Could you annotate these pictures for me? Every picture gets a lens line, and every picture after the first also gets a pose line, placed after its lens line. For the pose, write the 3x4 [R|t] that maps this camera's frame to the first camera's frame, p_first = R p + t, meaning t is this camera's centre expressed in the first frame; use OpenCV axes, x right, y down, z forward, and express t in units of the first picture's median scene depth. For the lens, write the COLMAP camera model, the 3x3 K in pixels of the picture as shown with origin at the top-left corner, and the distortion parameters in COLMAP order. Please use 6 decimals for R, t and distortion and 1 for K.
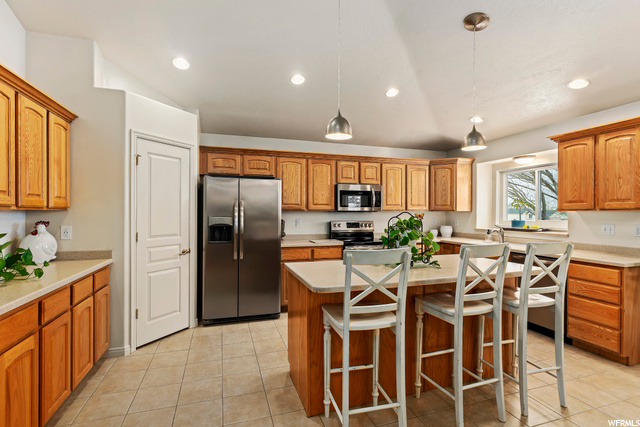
lens RADIAL K [[307.5, 0, 320.0], [0, 307.5, 213.5], [0, 0, 1]] dist [0.001044, 0.000243]
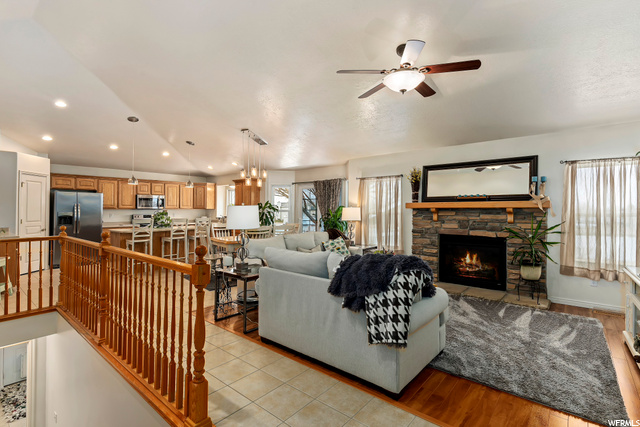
lens RADIAL K [[307.5, 0, 320.0], [0, 307.5, 213.5], [0, 0, 1]] dist [0.001044, 0.000243]
pose [[0.851145, -0.005583, 0.524901, 0.025538], [0.000569, 0.999953, 0.009713, 0.004159], [-0.524930, -0.007969, 0.851108, -1.490894]]
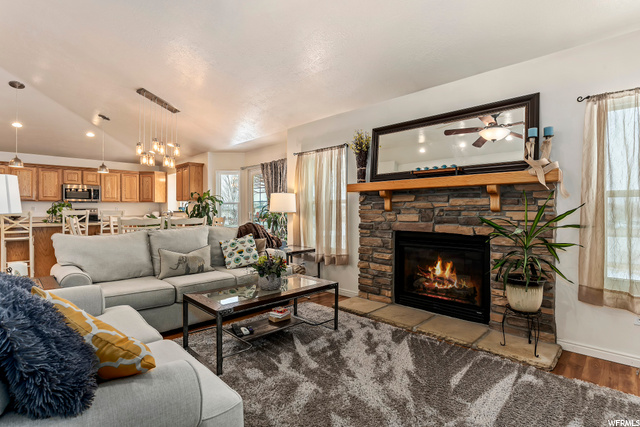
lens RADIAL K [[312.7, 0, 324.3], [0, 312.7, 212.1], [0, 0, 1]] dist [-0.023737, 0.000450]
pose [[0.890690, -0.004533, 0.454588, 0.673809], [0.002813, 0.999986, 0.004460, 0.056661], [-0.454602, -0.002694, 0.890691, -1.300111]]
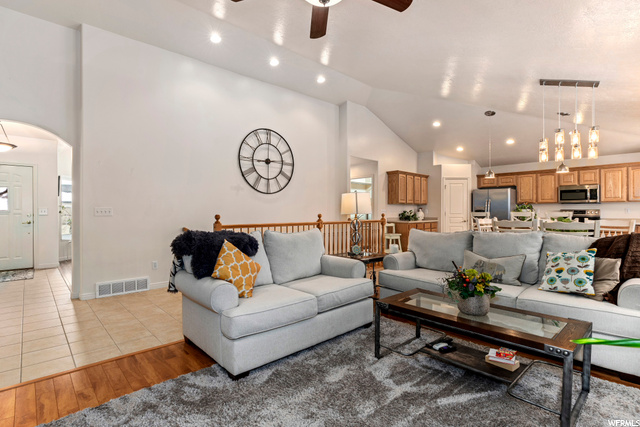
lens RADIAL K [[322.1, 0, 320.0], [0, 322.1, 213.5], [0, 0, 1]] dist [-0.002935, -0.000200]
pose [[0.415997, 0.003393, -0.909359, 1.354047], [-0.001267, 0.999994, 0.003151, 0.054923], [0.909365, -0.000158, 0.415999, -1.083820]]
